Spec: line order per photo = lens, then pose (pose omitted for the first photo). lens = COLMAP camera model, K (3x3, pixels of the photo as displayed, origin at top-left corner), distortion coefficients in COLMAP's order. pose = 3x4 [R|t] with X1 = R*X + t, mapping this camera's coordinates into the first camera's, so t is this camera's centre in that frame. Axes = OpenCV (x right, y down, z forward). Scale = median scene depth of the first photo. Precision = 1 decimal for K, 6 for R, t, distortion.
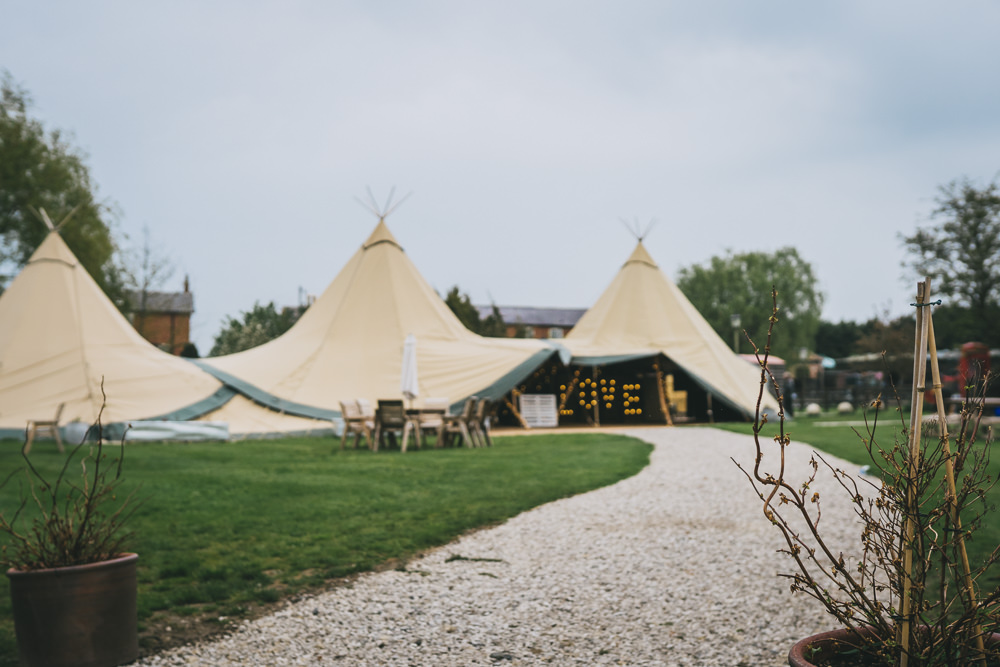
lens RADIAL K [[1025.6, 0, 500.0], [0, 1025.6, 333.5], [0, 0, 1]] dist [-0.019216, 0.008969]
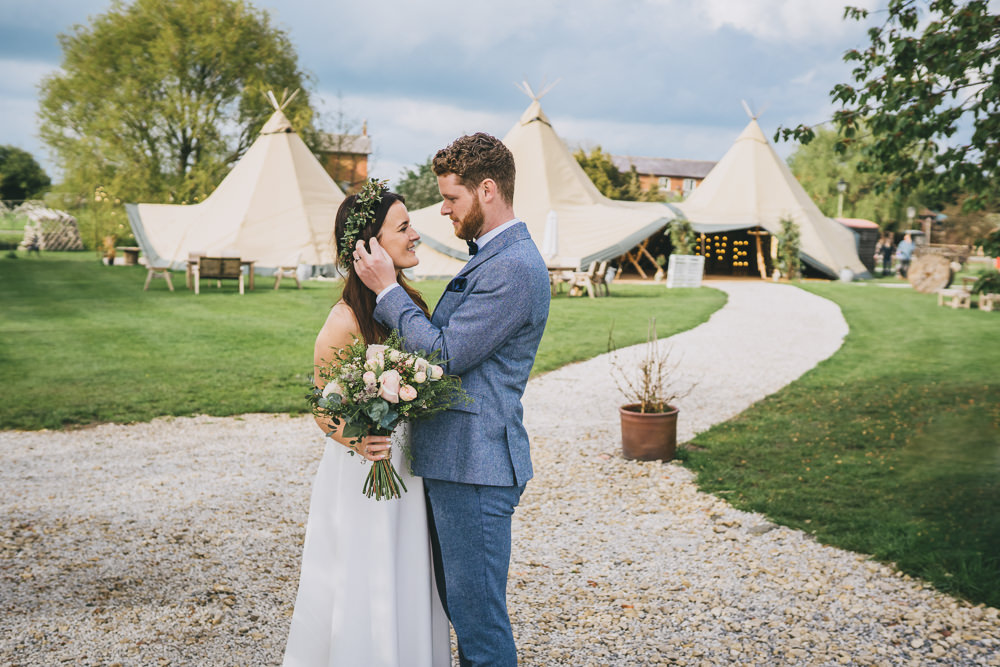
lens RADIAL K [[1025.6, 0, 500.0], [0, 1025.6, 333.5], [0, 0, 1]] dist [-0.019216, 0.008969]
pose [[0.988350, 0.044310, -0.145607, 0.030117], [-0.018105, 0.984118, 0.176590, -0.049243], [0.151119, -0.171896, 0.973455, -0.215169]]
